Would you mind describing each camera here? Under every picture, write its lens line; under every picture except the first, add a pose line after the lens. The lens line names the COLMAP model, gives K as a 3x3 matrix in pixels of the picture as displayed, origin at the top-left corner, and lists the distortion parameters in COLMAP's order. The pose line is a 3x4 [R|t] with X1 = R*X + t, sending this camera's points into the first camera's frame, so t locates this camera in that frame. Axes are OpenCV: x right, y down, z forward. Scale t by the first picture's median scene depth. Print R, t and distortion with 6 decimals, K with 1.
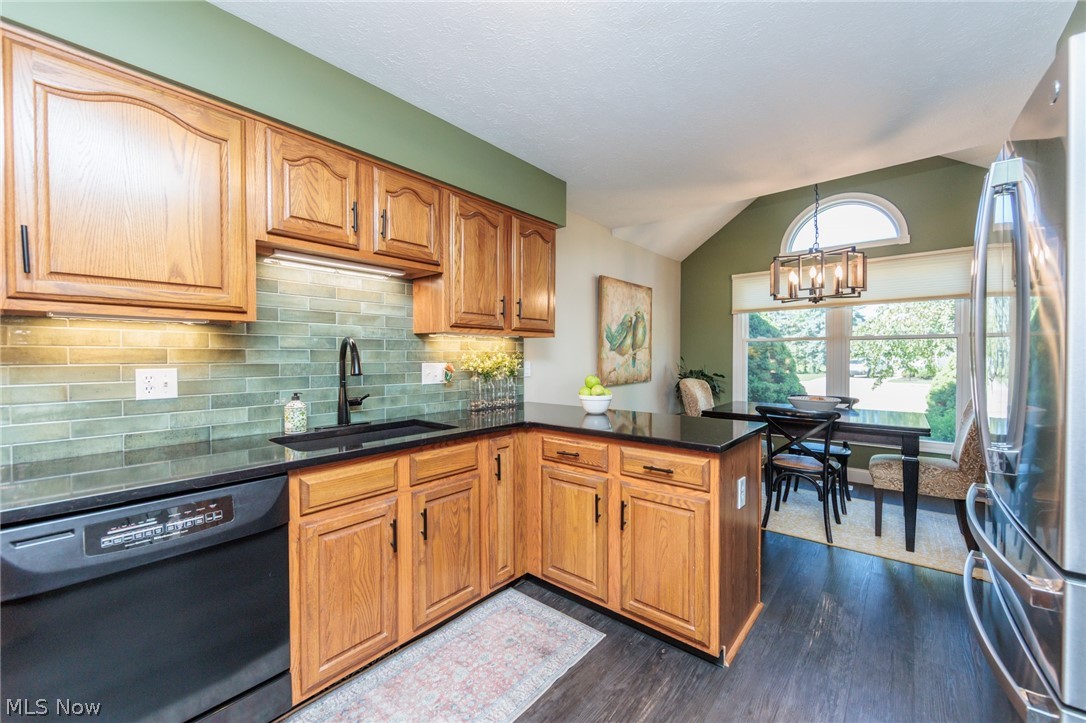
lens RADIAL K [[422.3, 0, 542.4], [0, 422.3, 361.0], [0, 0, 1]] dist [-0.006643, 0.001020]
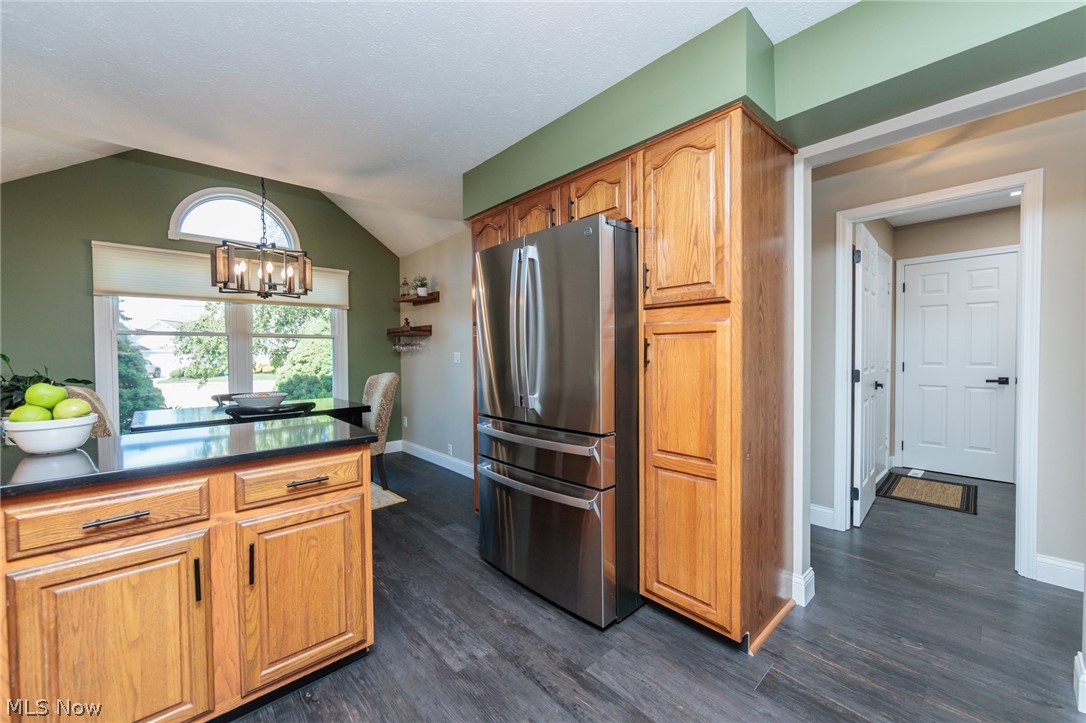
lens RADIAL K [[422.3, 0, 547.7], [0, 422.3, 361.2], [0, 0, 1]] dist [-0.006643, 0.001020]
pose [[0.117381, -0.021138, 0.992862, -0.438348], [0.019772, 0.999625, 0.018944, 0.009314], [-0.992890, 0.017407, 0.117755, 0.371926]]
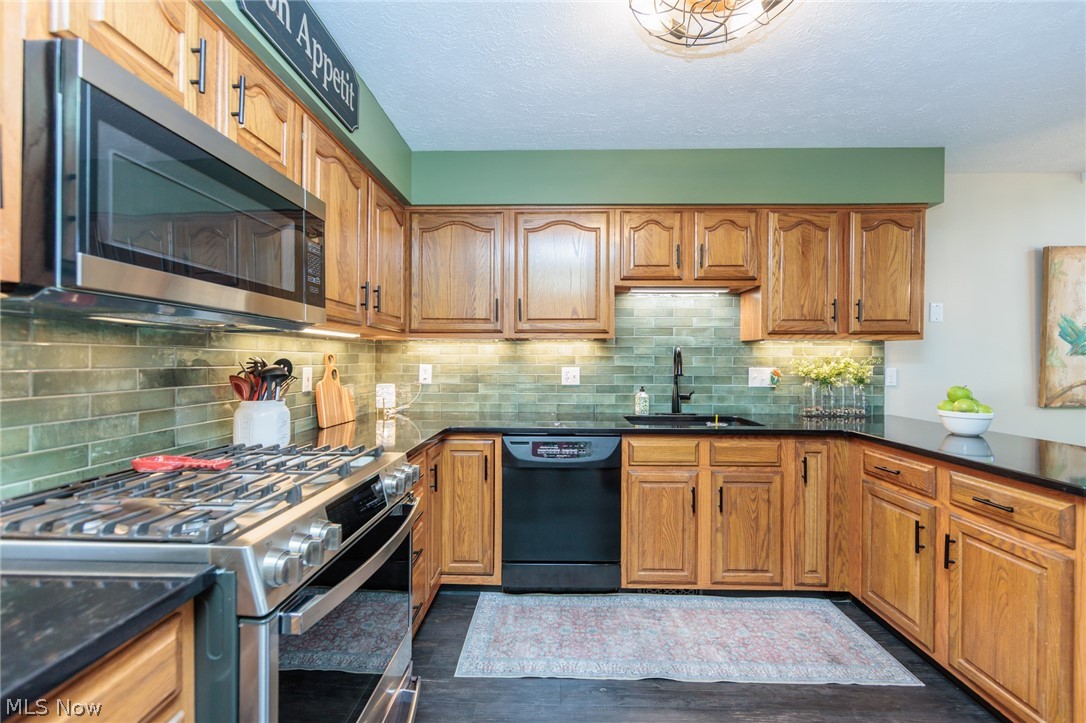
lens RADIAL K [[422.3, 0, 542.2], [0, 422.3, 361.6], [0, 0, 1]] dist [-0.006643, 0.001020]
pose [[0.627042, 0.009197, -0.778931, 0.313193], [-0.014981, 0.999888, -0.000254, -0.002313], [0.778842, 0.011829, 0.627109, -0.155390]]
